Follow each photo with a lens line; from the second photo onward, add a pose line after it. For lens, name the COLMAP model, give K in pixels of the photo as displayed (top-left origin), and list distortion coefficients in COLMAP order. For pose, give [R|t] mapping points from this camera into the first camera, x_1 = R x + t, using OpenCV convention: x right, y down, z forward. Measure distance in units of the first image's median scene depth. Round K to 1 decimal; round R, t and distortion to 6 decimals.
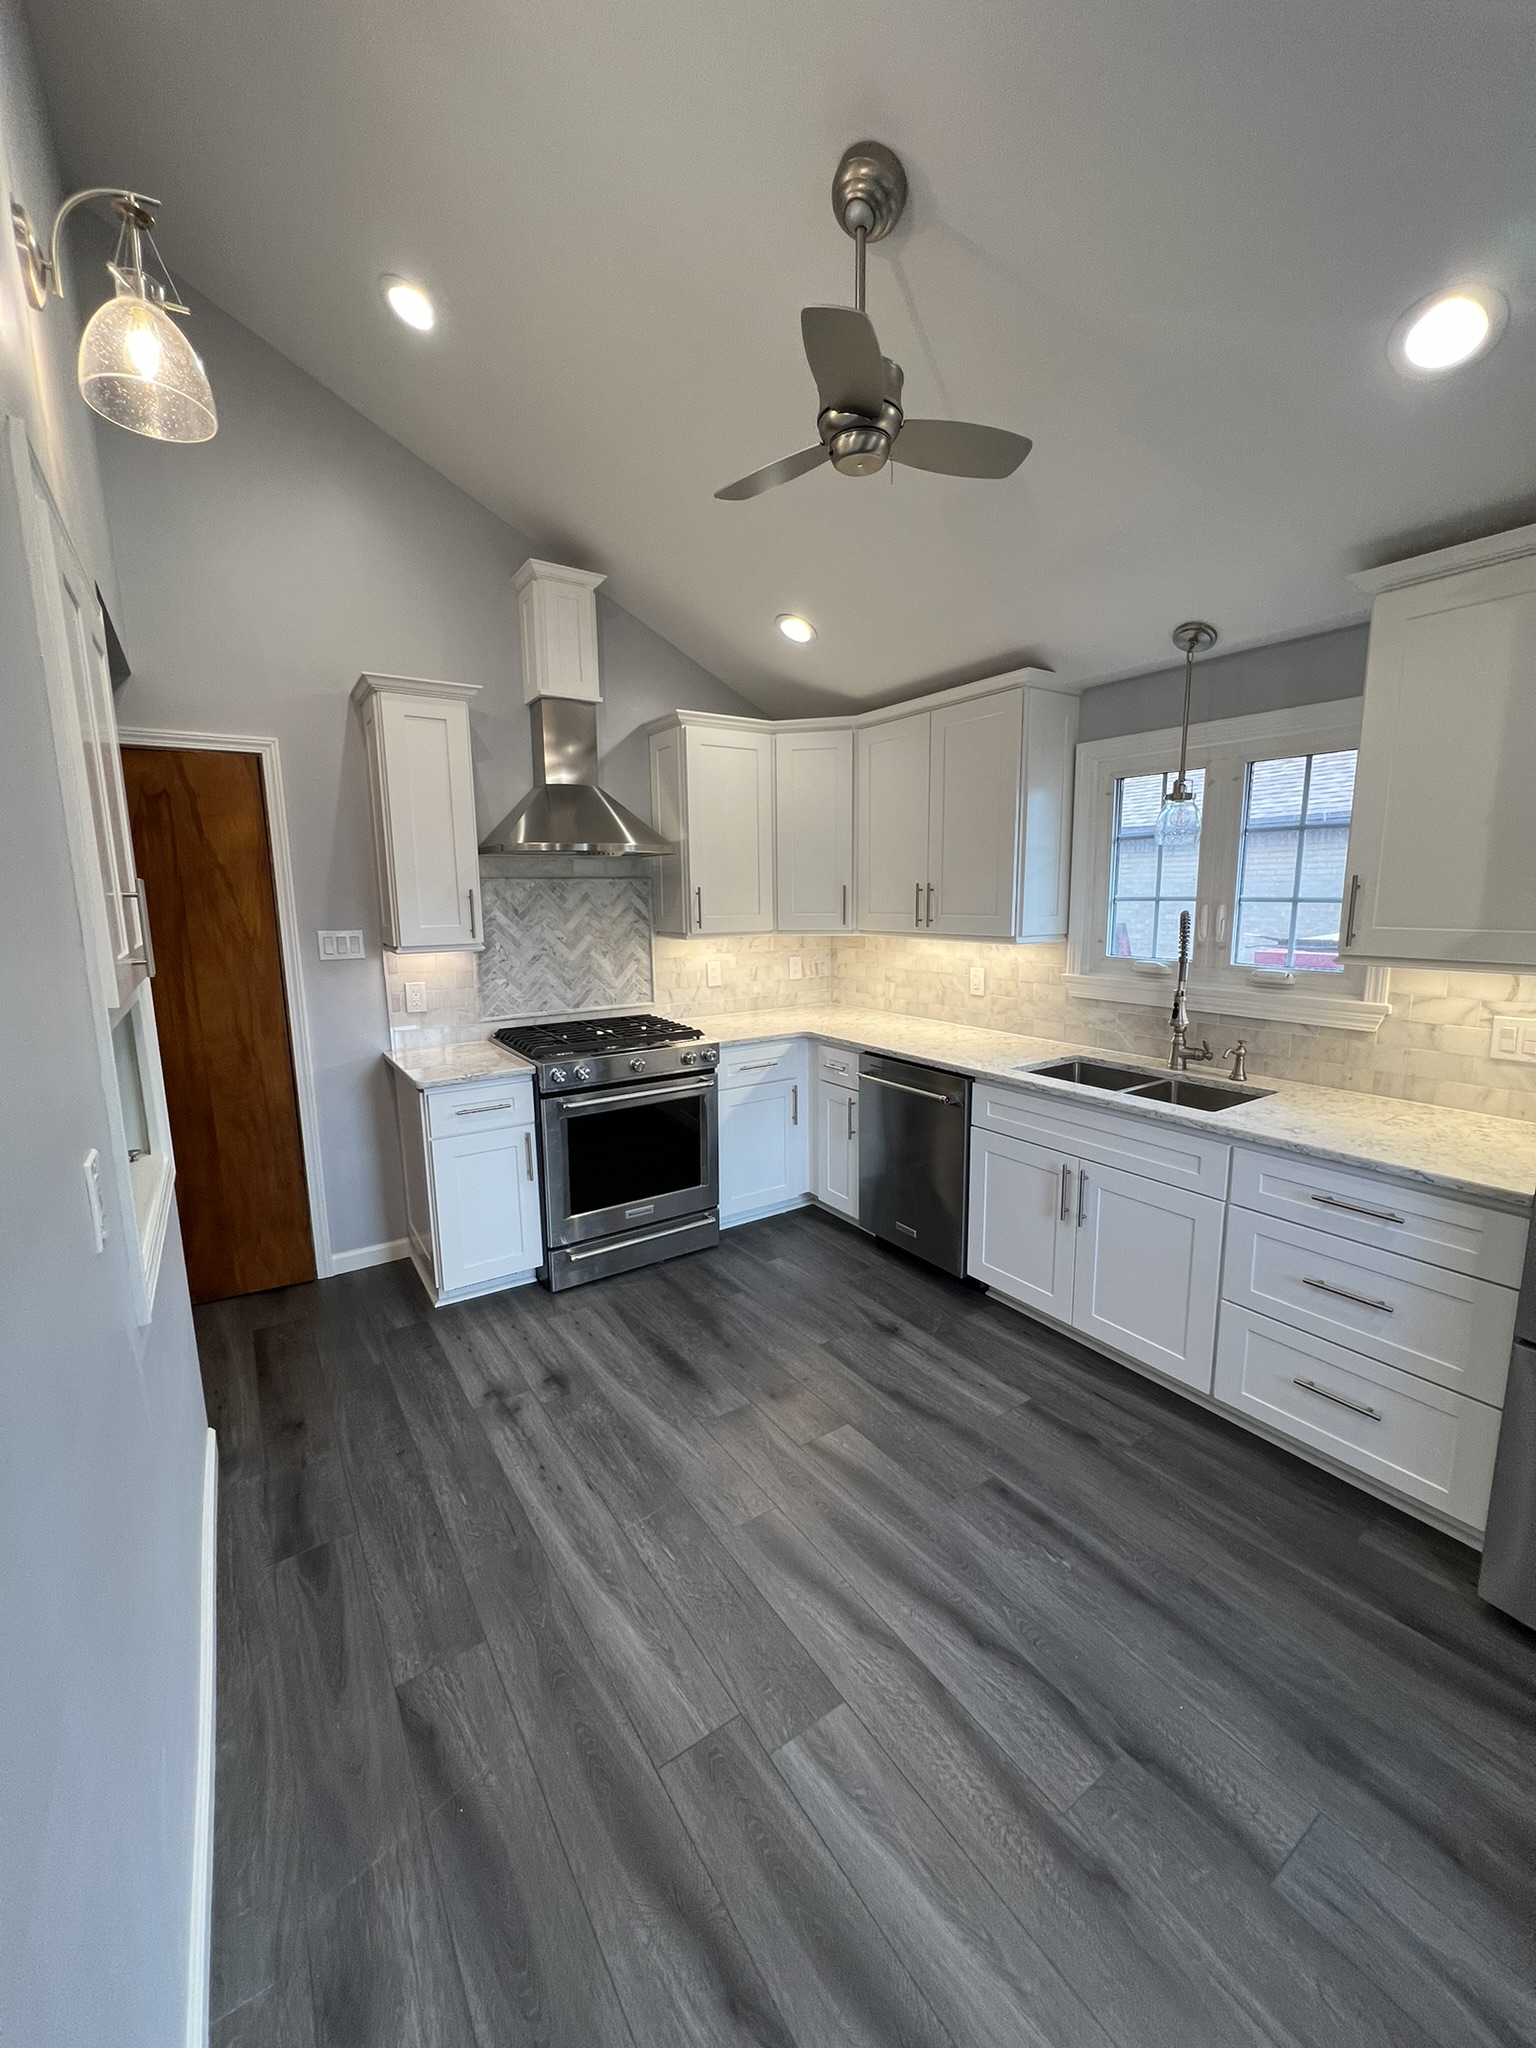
lens RADIAL K [[811.9, 0, 768.4], [0, 811.9, 1023.5], [0, 0, 1]] dist [-0.000216, -0.000678]
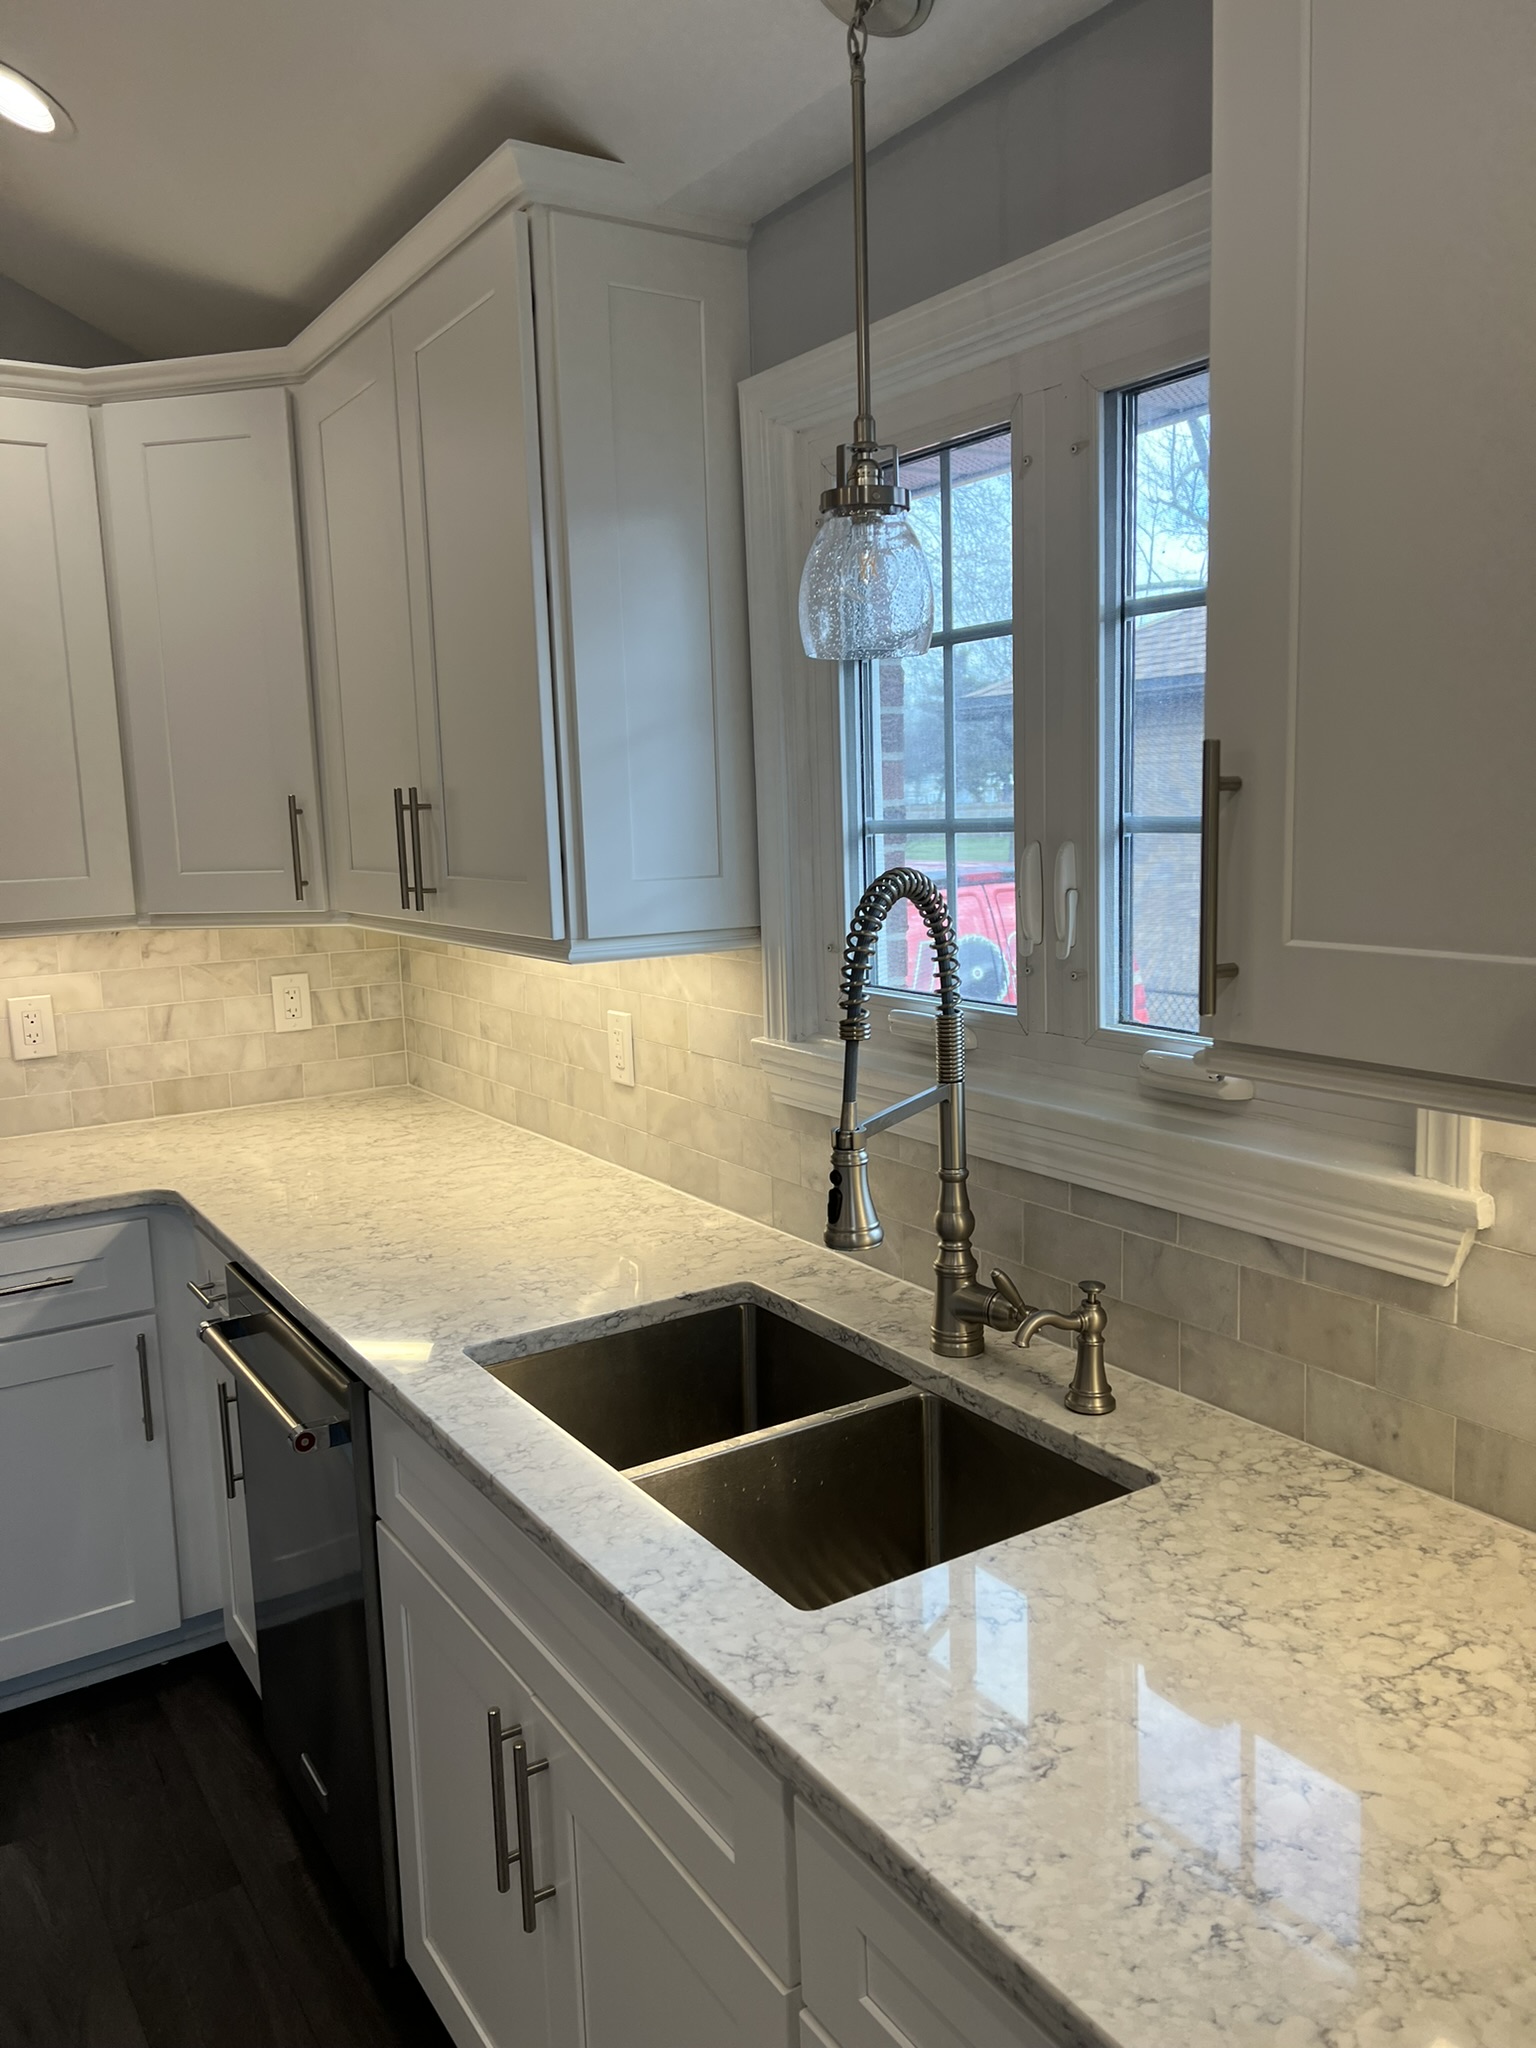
lens RADIAL K [[1530.0, 0, 782.2], [0, 1530.0, 1010.0], [0, 0, 1]] dist [0.050488, -0.051534]
pose [[0.999741, -0.016714, -0.015433, 0.427592], [0.016321, 0.999548, -0.025256, -0.062573], [0.015848, 0.024998, 0.999562, 0.369298]]
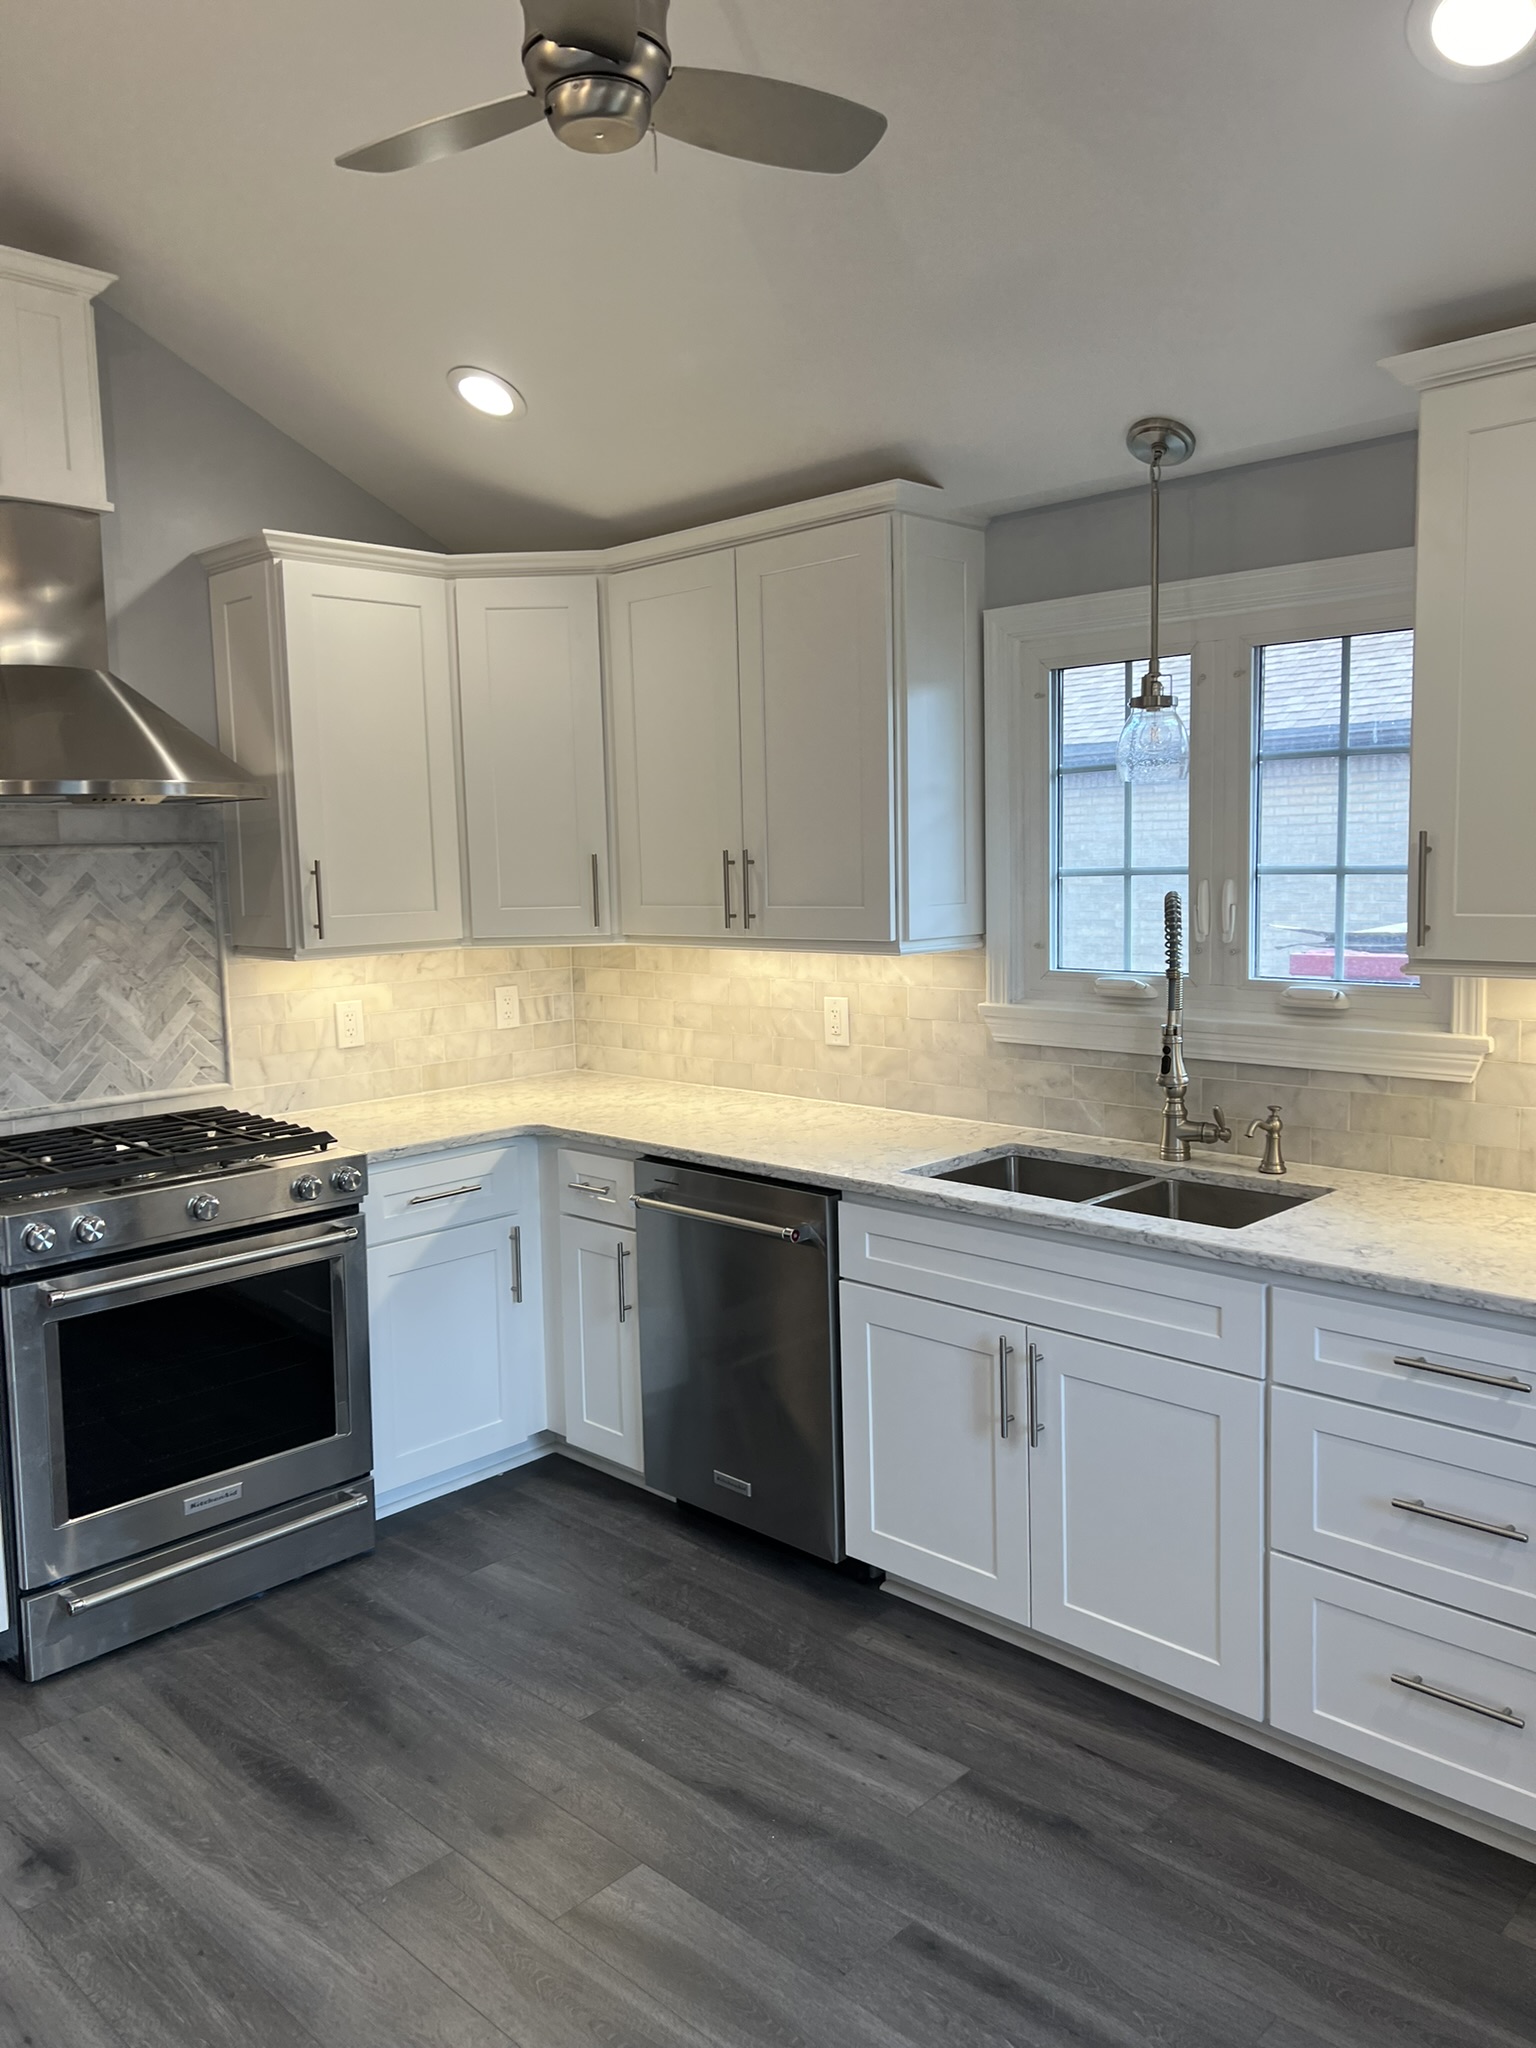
lens RADIAL K [[1530.0, 0, 754.2], [0, 1530.0, 1012.5], [0, 0, 1]] dist [0.050488, -0.051534]
pose [[0.979728, -0.033015, 0.197592, -0.009418], [0.045095, 0.997358, -0.056949, -0.000218], [-0.195190, 0.064705, 0.978629, -0.030510]]
